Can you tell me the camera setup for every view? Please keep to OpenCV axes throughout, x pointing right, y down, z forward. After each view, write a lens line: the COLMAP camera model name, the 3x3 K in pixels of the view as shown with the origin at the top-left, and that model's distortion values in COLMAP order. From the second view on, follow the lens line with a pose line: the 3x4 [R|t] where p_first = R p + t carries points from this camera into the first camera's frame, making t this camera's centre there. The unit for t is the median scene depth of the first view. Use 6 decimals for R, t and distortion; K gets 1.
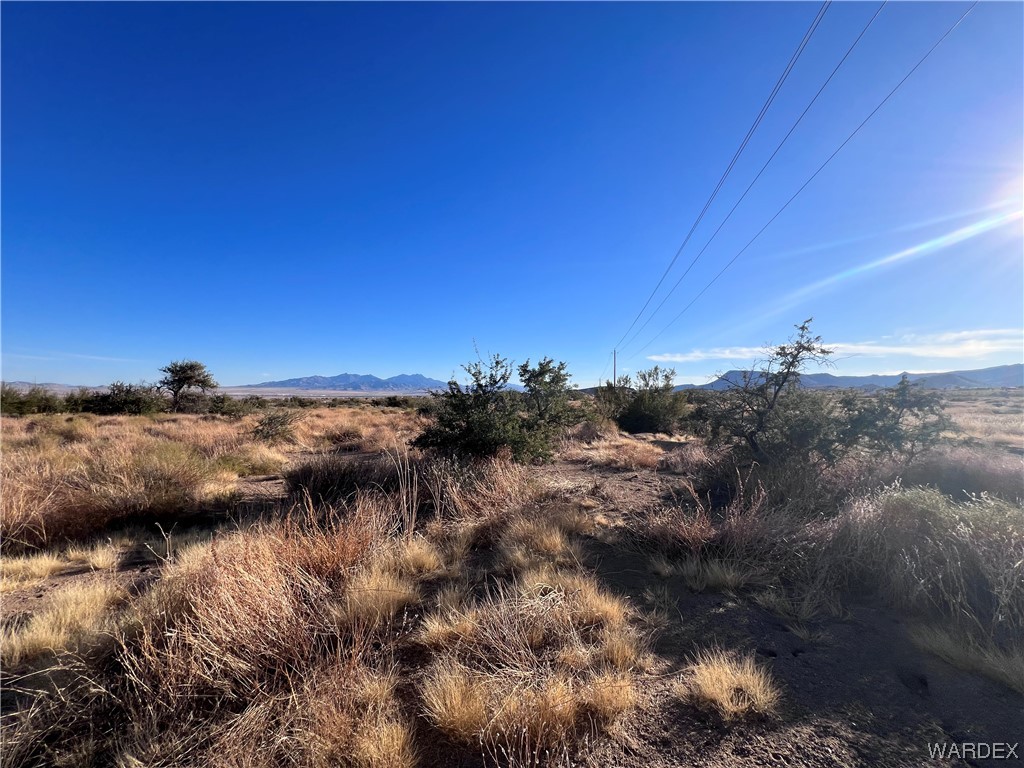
lens RADIAL K [[407.9, 0, 511.2], [0, 407.9, 385.4], [0, 0, 1]] dist [-0.004011, 0.000786]
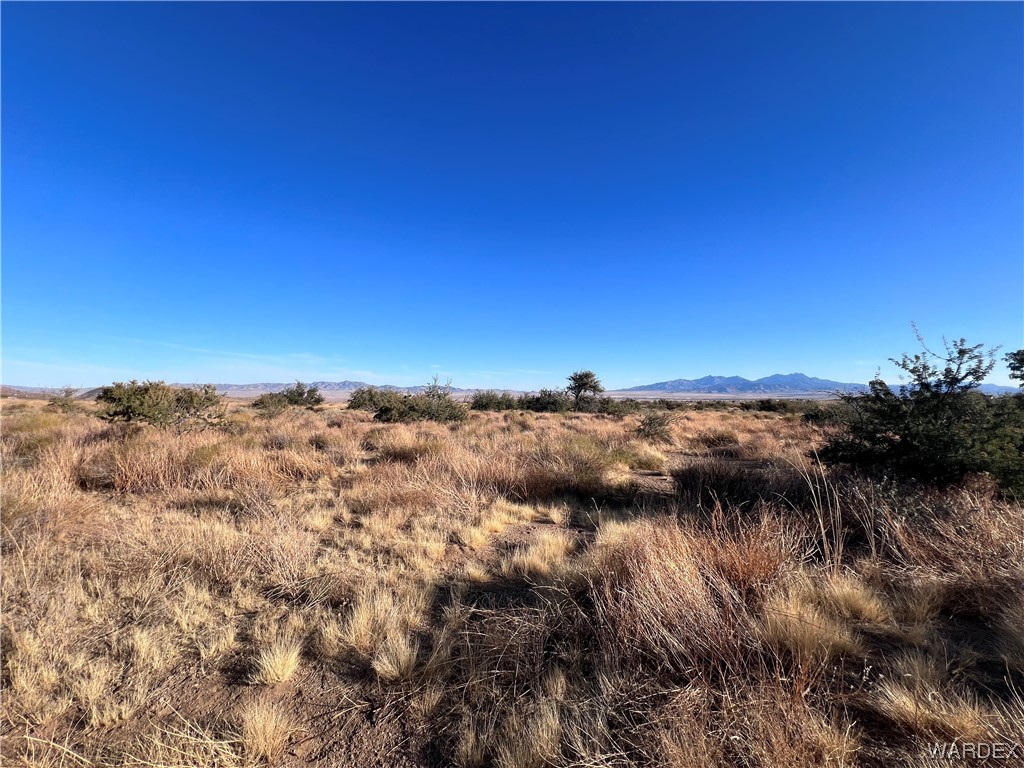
lens RADIAL K [[406.8, 0, 513.8], [0, 406.8, 384.8], [0, 0, 1]] dist [-0.006693, 0.001734]
pose [[0.670378, -0.022253, -0.741686, -0.034019], [0.015969, 0.999751, -0.015563, -0.001184], [0.741848, -0.001411, 0.670566, -0.018583]]
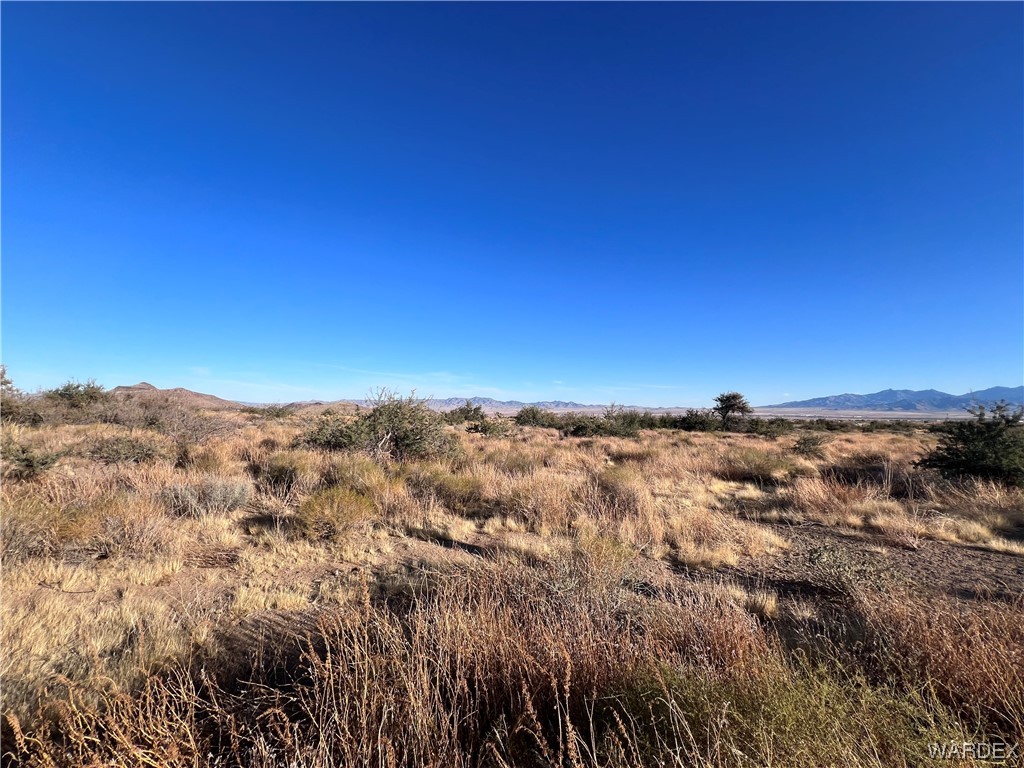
lens RADIAL K [[406.8, 0, 513.3], [0, 406.8, 386.1], [0, 0, 1]] dist [-0.006693, 0.001734]
pose [[0.421326, -0.054926, -0.905244, 0.430293], [0.011083, 0.998402, -0.055420, -0.061243], [0.906841, 0.013317, 0.421262, -0.827766]]
